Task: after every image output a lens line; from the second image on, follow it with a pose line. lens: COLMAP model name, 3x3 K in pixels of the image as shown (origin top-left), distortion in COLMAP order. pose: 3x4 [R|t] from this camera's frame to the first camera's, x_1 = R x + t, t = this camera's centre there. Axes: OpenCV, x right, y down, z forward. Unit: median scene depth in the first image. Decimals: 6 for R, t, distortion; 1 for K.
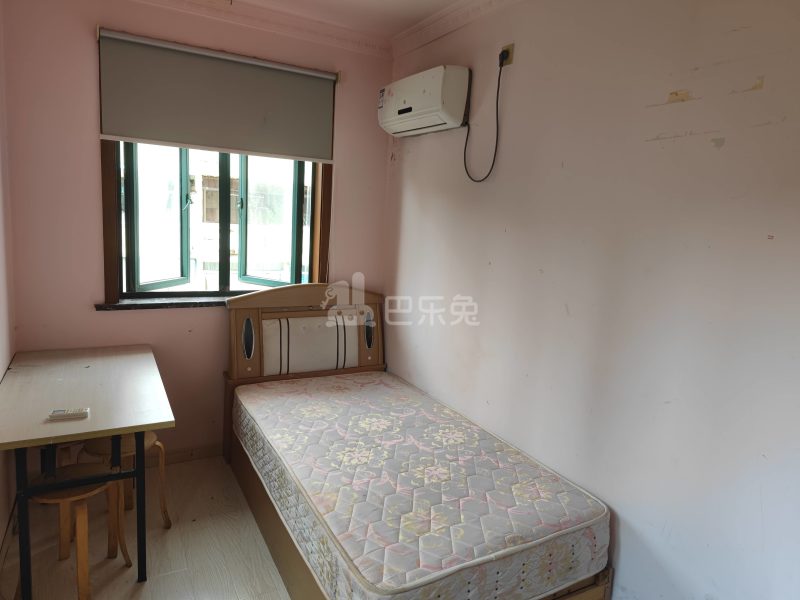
lens RADIAL K [[531.2, 0, 404.9], [0, 531.2, 293.8], [0, 0, 1]] dist [0.104556, -0.092713]
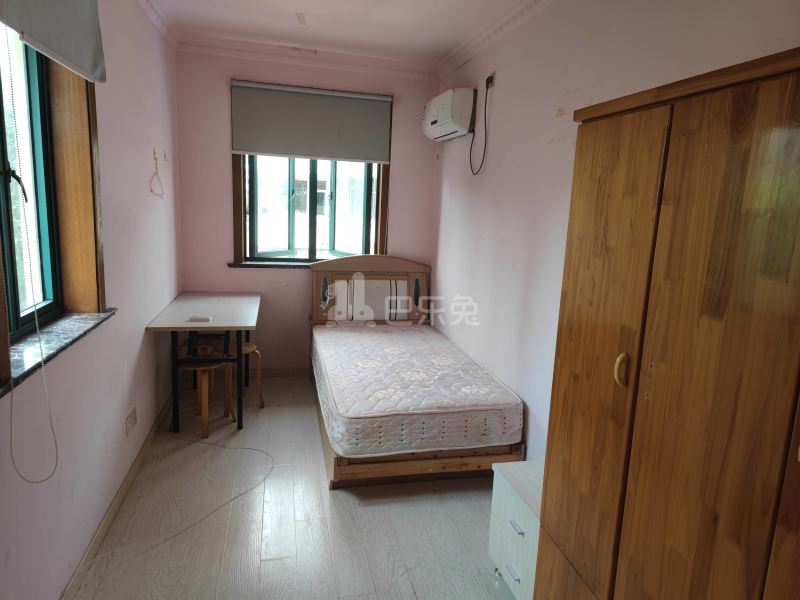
lens RADIAL K [[531.2, 0, 404.9], [0, 531.2, 293.8], [0, 0, 1]] dist [0.104556, -0.092713]
pose [[0.961130, 0.033040, -0.274111, 0.313377], [-0.031445, 0.999453, 0.010214, 0.072449], [0.274299, -0.001198, 0.961644, -0.301221]]
